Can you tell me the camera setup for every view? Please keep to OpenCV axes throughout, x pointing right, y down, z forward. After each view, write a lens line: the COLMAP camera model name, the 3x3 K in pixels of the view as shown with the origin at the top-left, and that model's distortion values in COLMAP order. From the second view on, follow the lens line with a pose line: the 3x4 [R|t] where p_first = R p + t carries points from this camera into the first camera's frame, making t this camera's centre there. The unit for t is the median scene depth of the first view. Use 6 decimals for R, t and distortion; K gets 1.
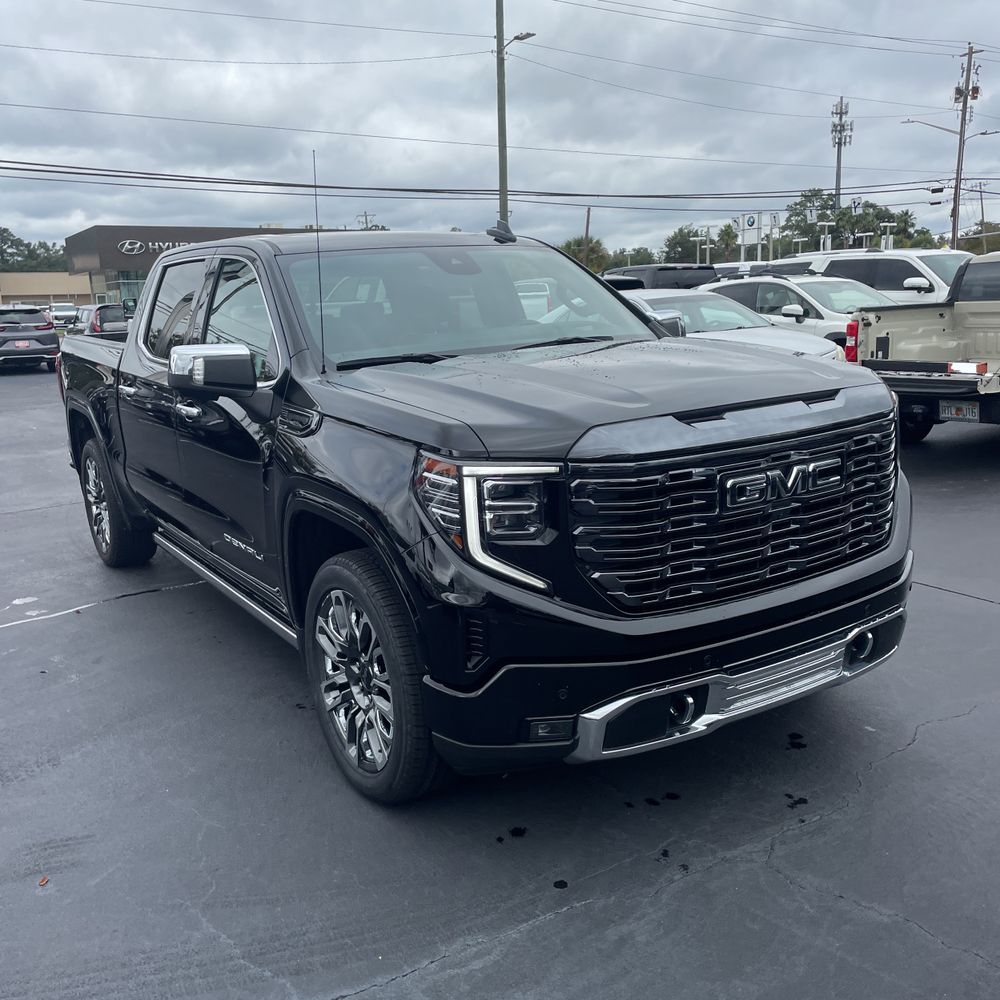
lens RADIAL K [[1022.5, 0, 499.8], [0, 1022.5, 496.3], [0, 0, 1]] dist [0.027364, 0.000000]
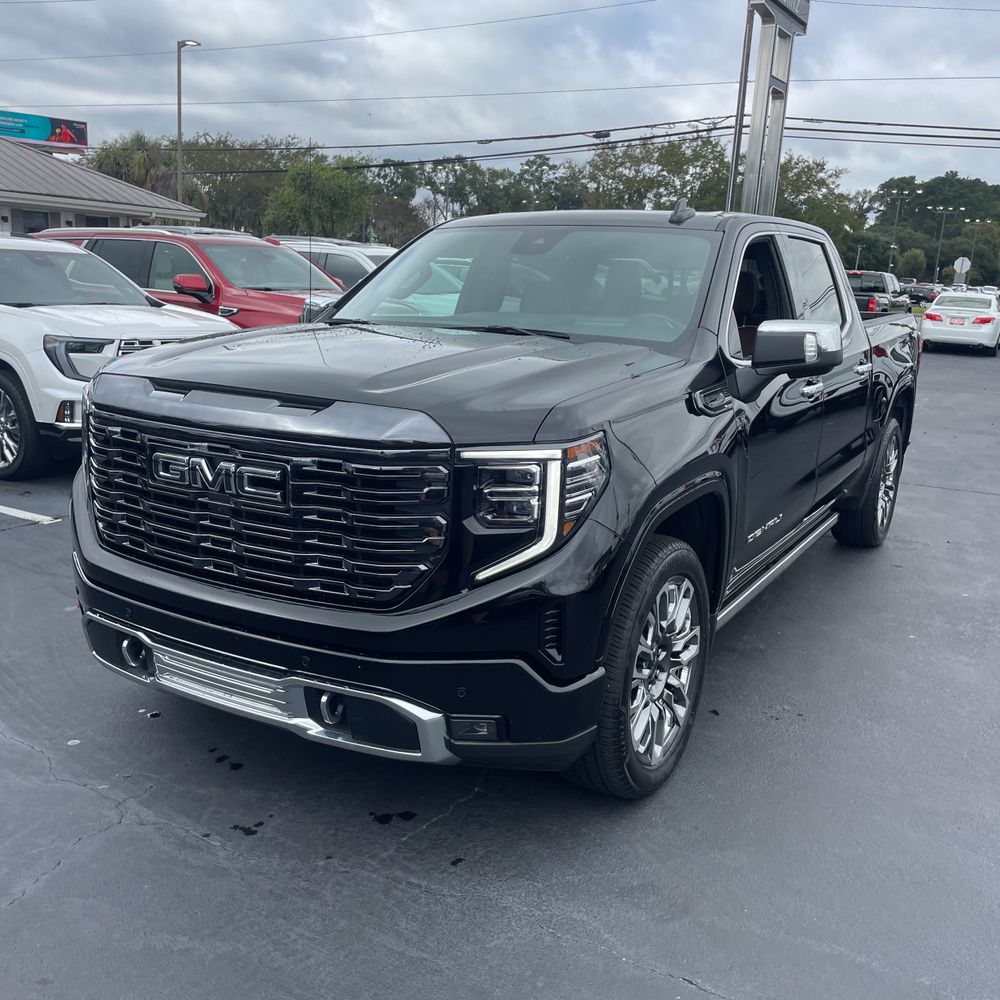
lens RADIAL K [[1022.5, 0, 484.8], [0, 1022.5, 485.2], [0, 0, 1]] dist [0.027364, 0.000000]
pose [[0.437156, 0.239960, -0.866784, 1.163865], [-0.231098, 0.961362, 0.149590, -0.196070], [0.869188, 0.134918, 0.475719, 0.741514]]
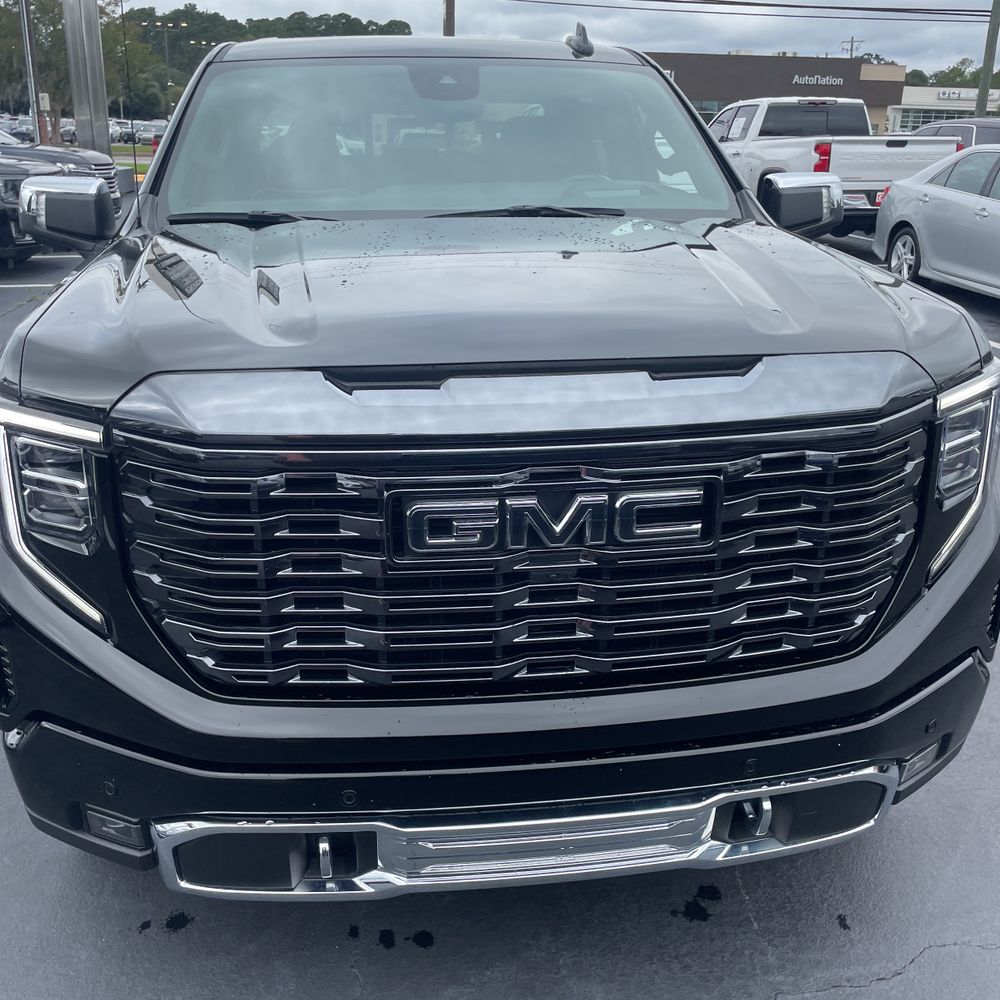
lens RADIAL K [[1022.5, 0, 495.3], [0, 1022.5, 499.8], [0, 0, 1]] dist [0.027364, 0.000000]
pose [[0.899871, 0.191566, -0.391834, 0.439668], [-0.128319, 0.974902, 0.181933, -0.113071], [0.416852, -0.113437, 0.901868, 0.489683]]
